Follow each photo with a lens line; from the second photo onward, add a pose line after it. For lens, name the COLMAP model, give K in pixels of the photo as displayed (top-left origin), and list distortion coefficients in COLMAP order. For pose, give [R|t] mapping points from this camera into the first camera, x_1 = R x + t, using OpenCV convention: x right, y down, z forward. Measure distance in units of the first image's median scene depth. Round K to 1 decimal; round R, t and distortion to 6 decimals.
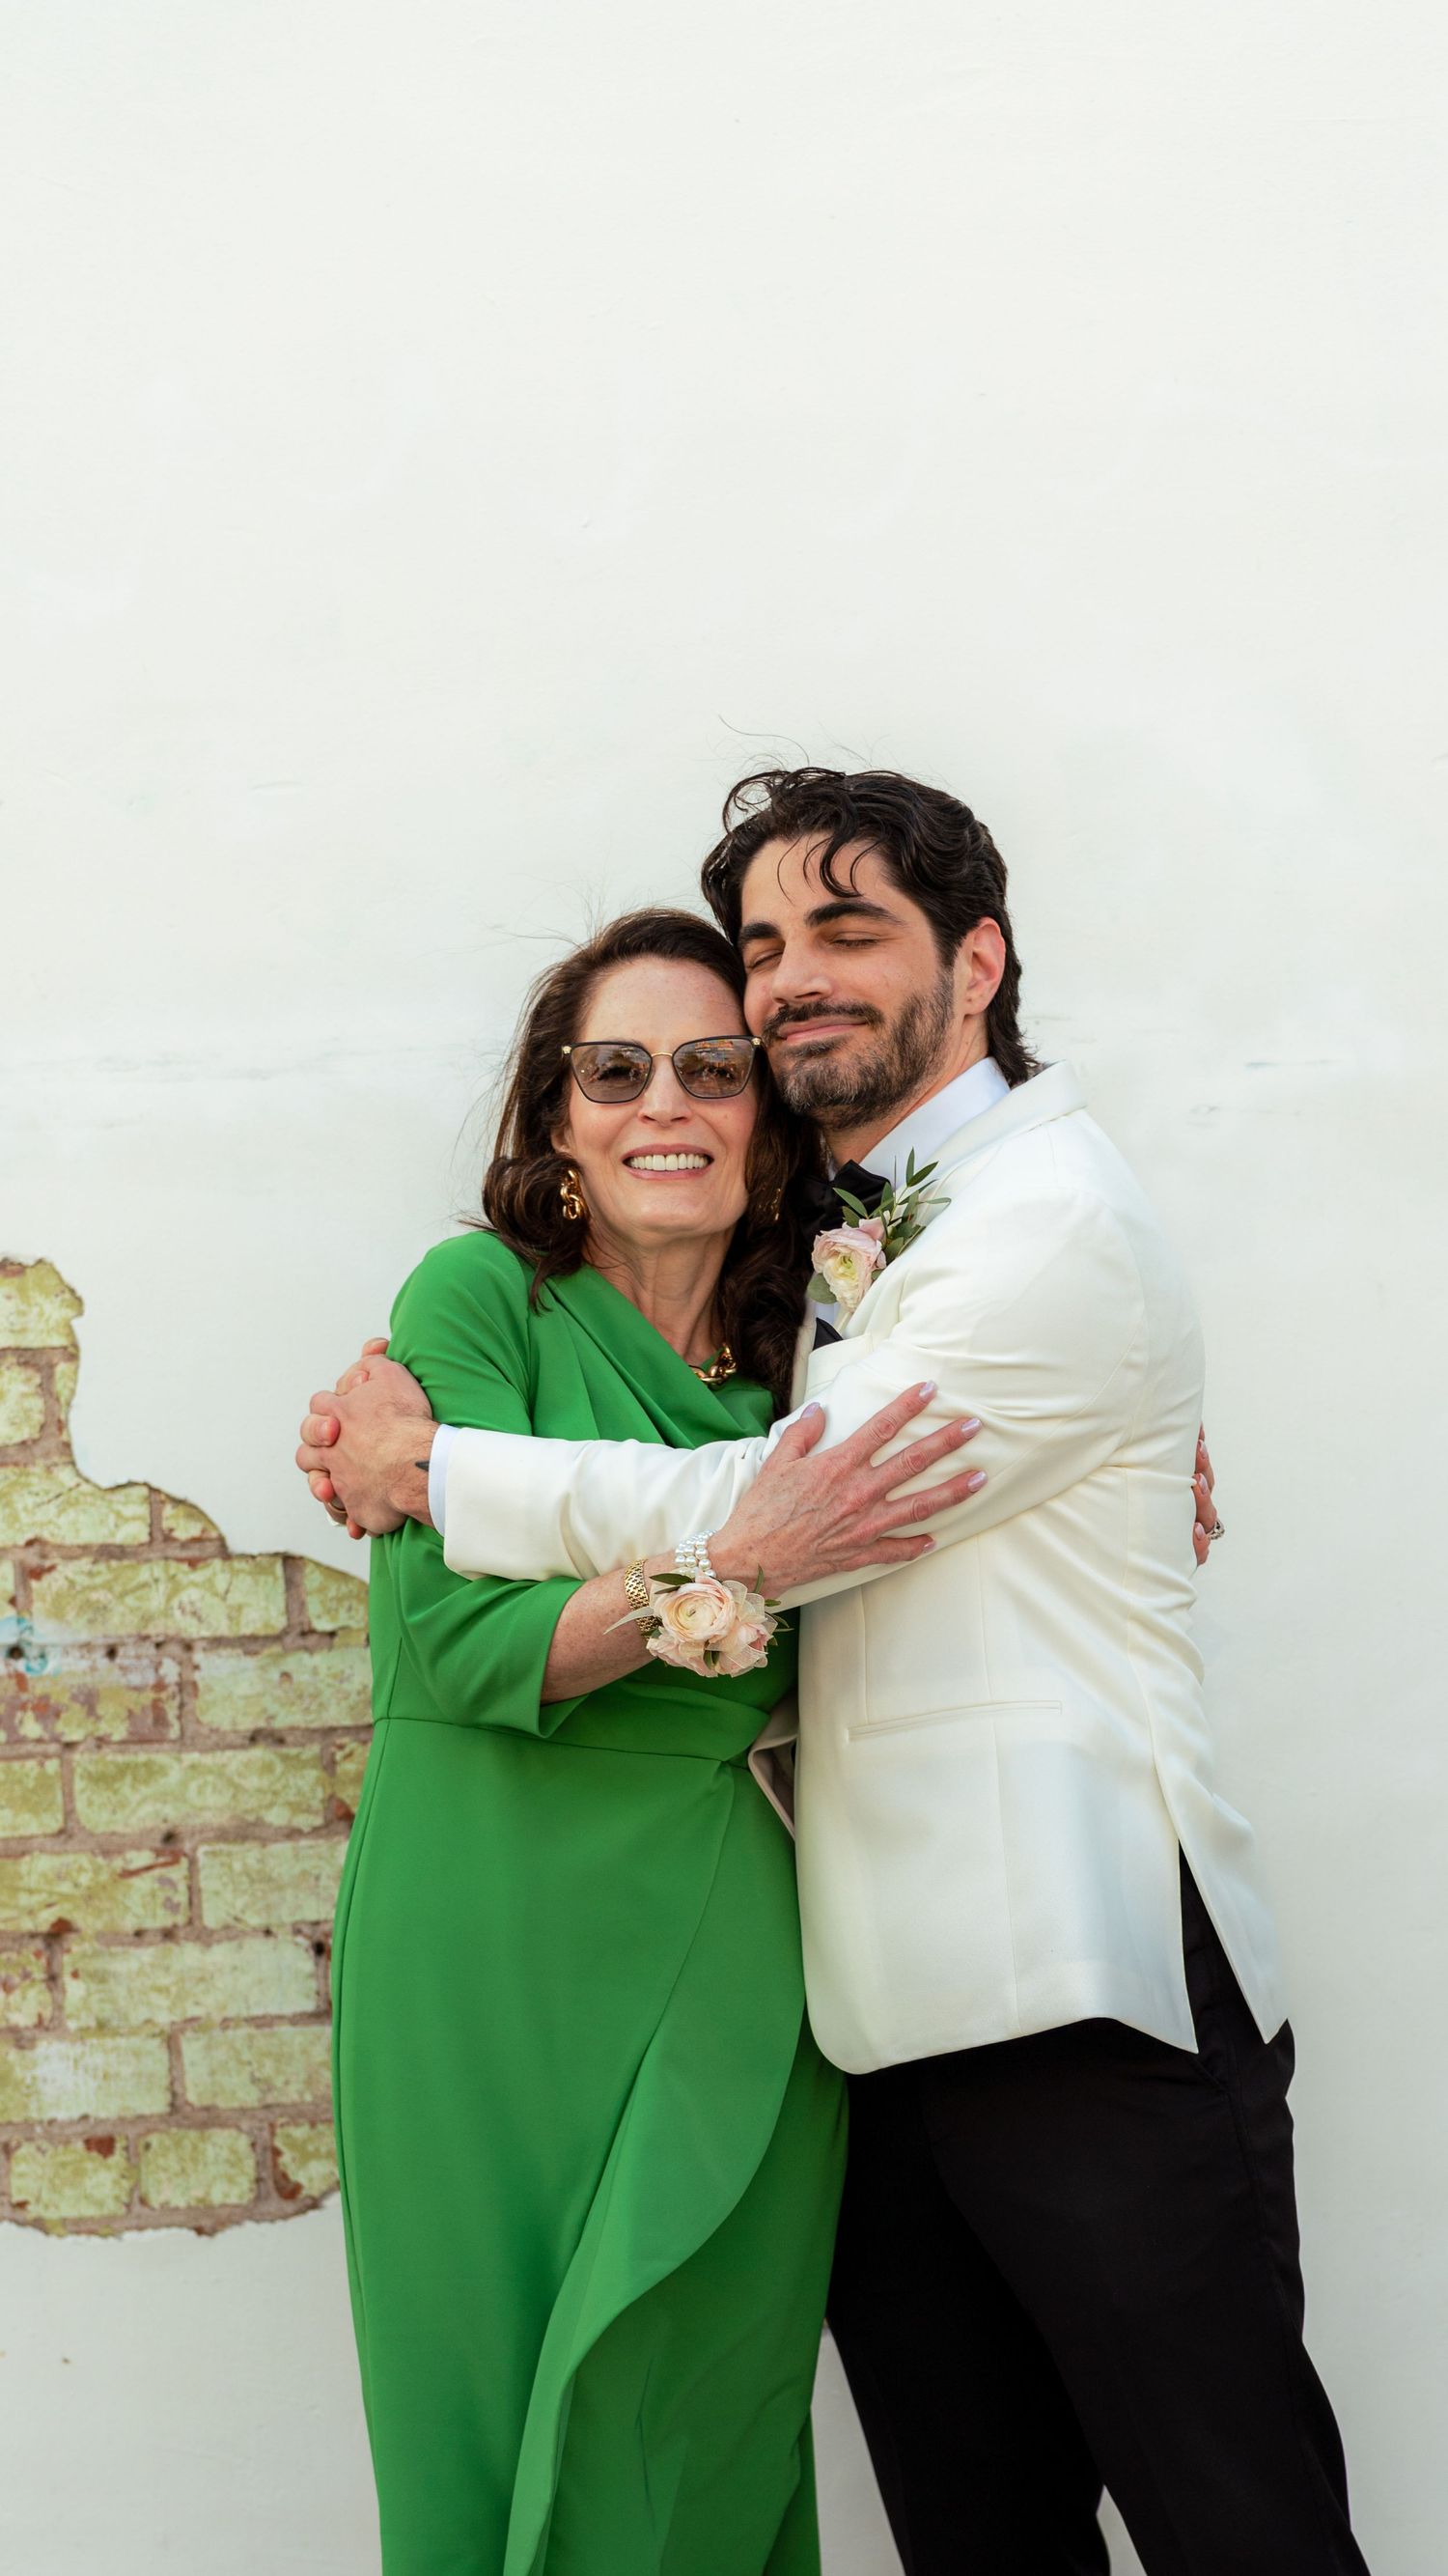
lens RADIAL K [[4225.1, 0, 723.5], [0, 4225.1, 1297.6], [0, 0, 1]] dist [-0.057562, 0.000000]
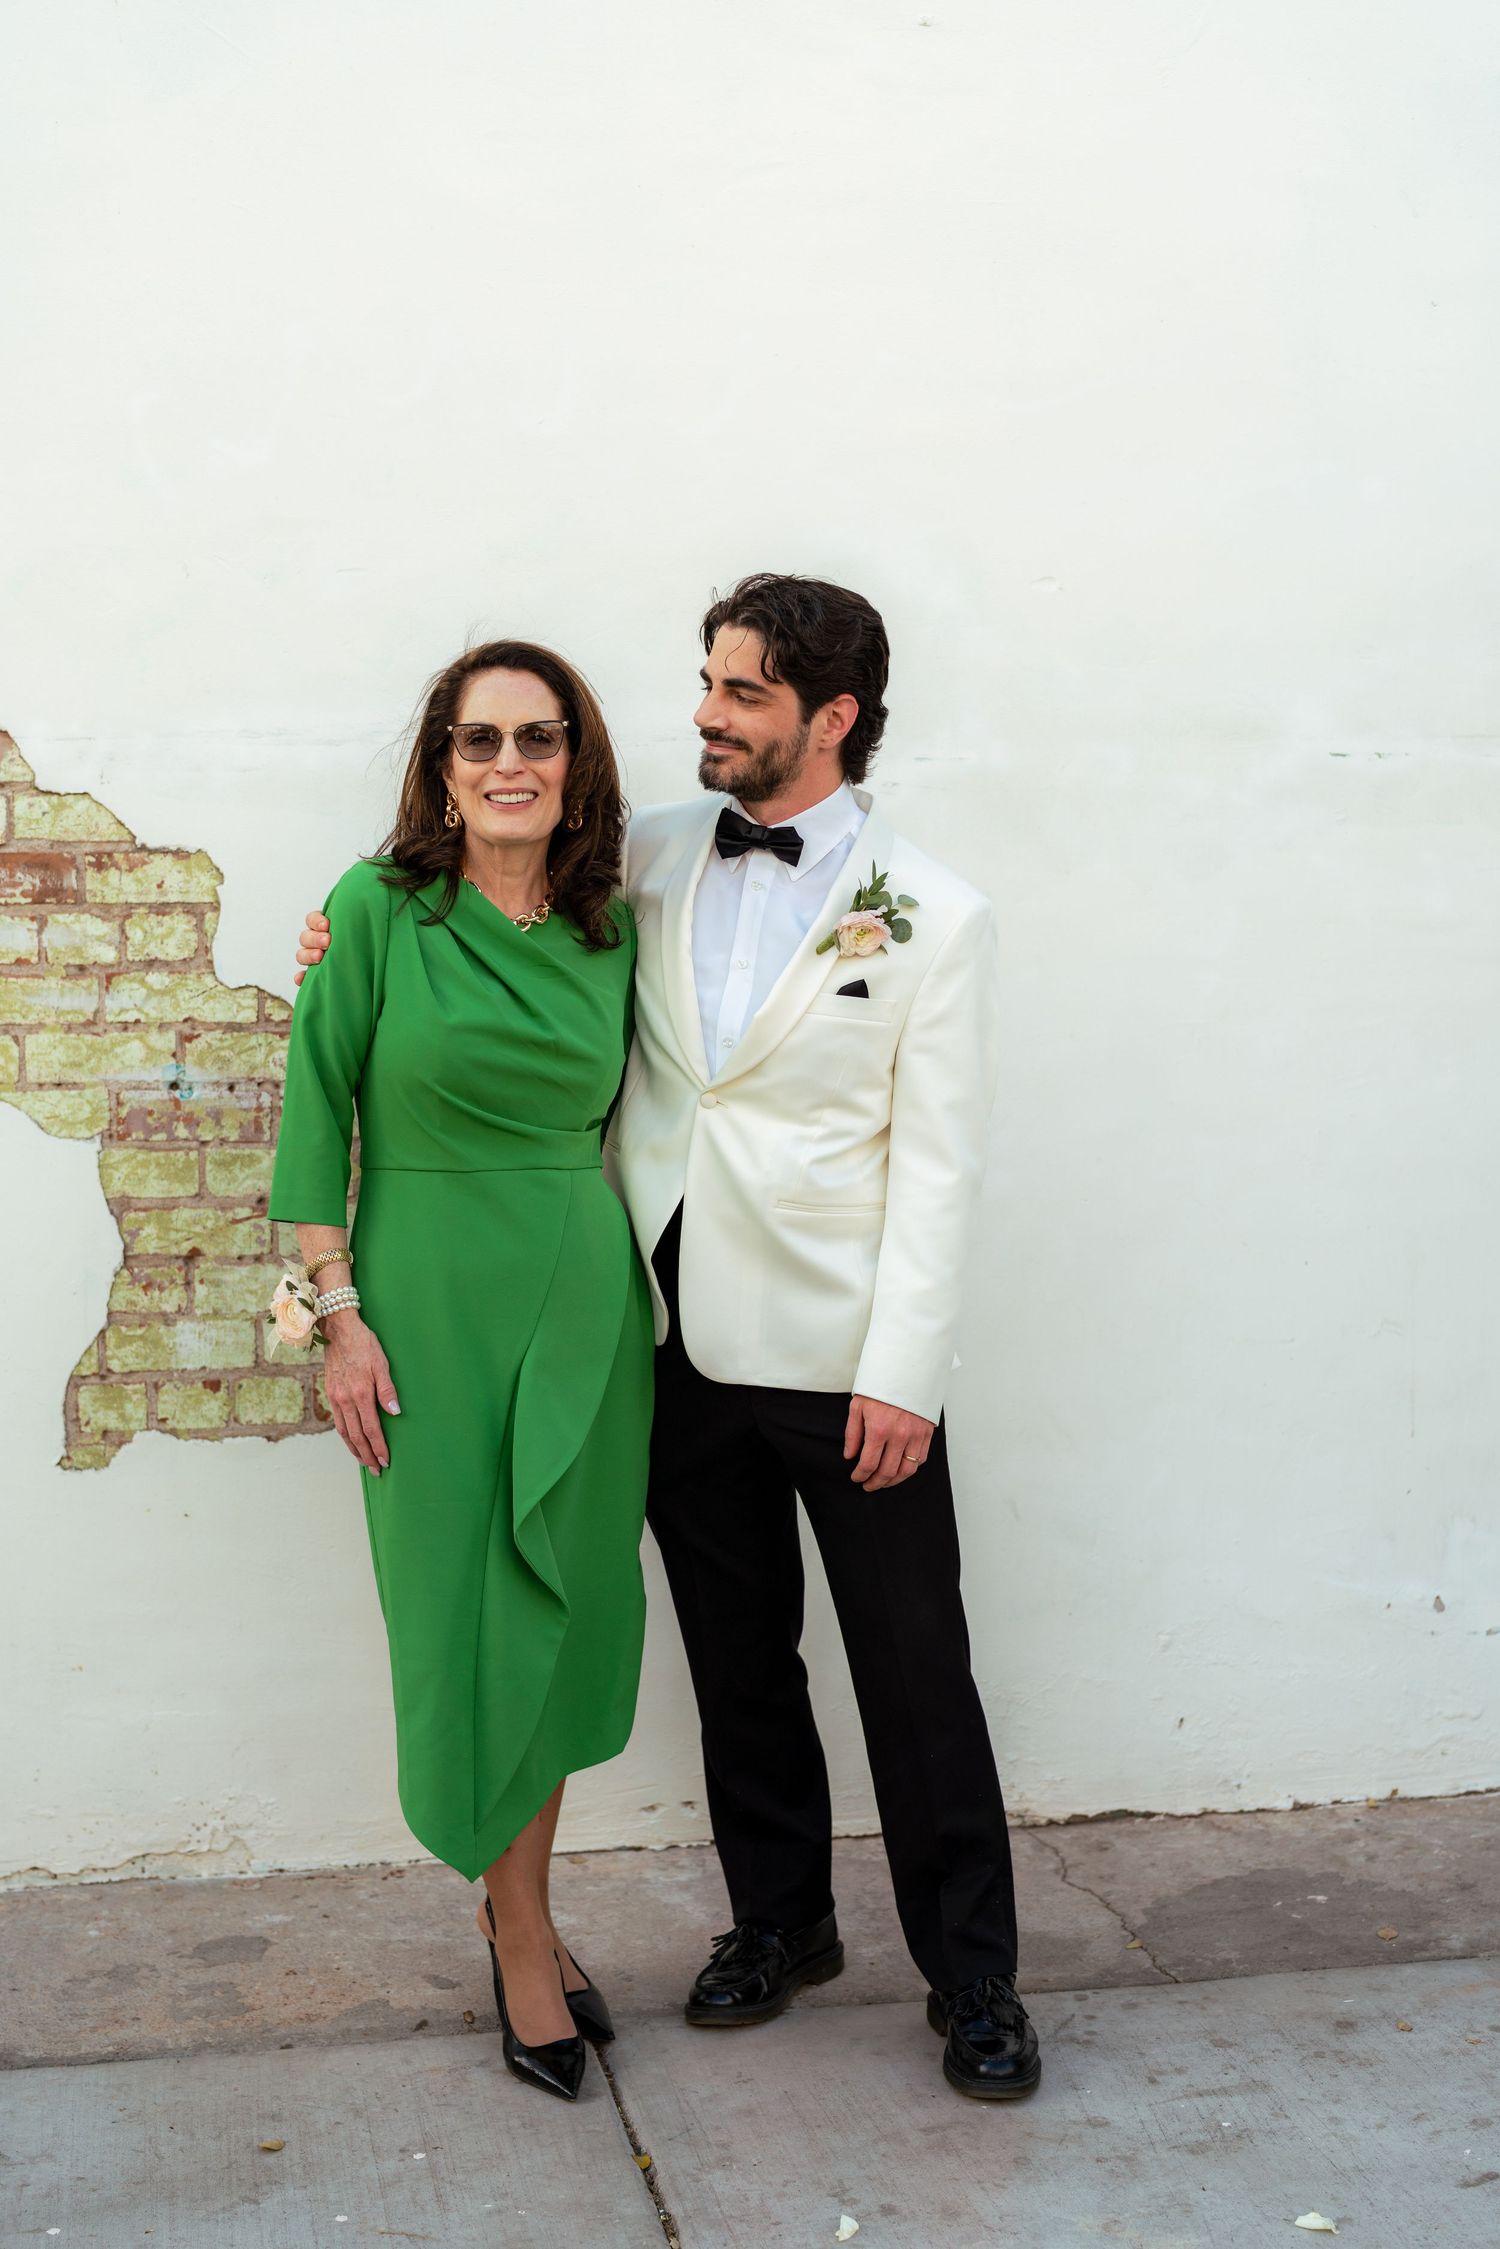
lens RADIAL K [[3768.7, 0, 752.0], [0, 3768.7, 1118.7], [0, 0, 1]] dist [-0.020955, 0.000000]
pose [[0.991251, 0.024995, 0.129604, -0.132942], [-0.032114, 0.998071, 0.053129, 0.010705], [-0.128026, -0.056827, 0.990141, -0.495135]]
